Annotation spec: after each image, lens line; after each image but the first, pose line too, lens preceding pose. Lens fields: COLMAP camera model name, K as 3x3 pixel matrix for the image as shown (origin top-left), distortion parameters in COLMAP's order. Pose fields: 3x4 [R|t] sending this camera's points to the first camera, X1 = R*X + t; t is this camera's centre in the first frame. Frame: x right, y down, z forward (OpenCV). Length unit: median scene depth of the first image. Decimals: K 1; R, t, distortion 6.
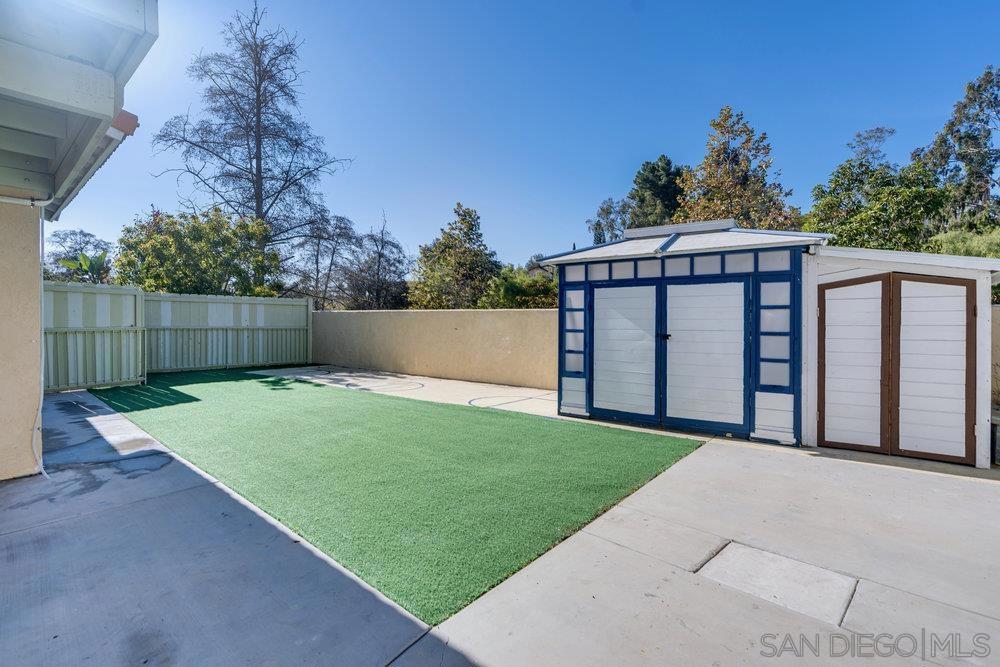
lens RADIAL K [[453.3, 0, 498.0], [0, 453.3, 328.2], [0, 0, 1]] dist [-0.005489, -0.001310]
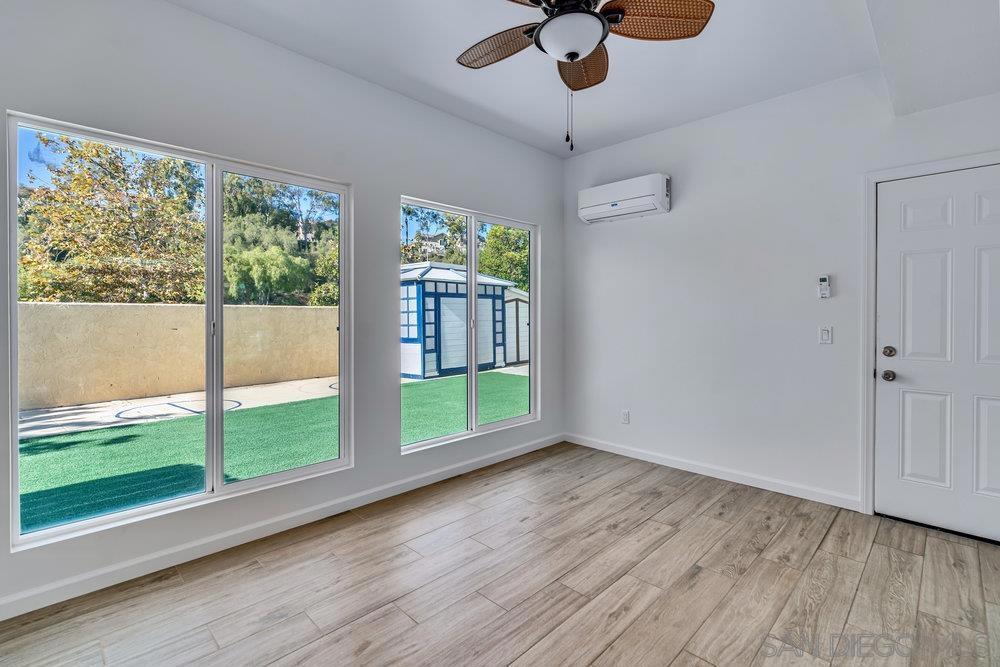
lens RADIAL K [[453.3, 0, 503.9], [0, 453.3, 308.2], [0, 0, 1]] dist [-0.005489, -0.001310]
pose [[0.047208, 0.003802, 0.998878, -1.403480], [0.016900, 0.999847, -0.004604, -0.035697], [-0.998742, 0.017098, 0.047137, 0.682550]]
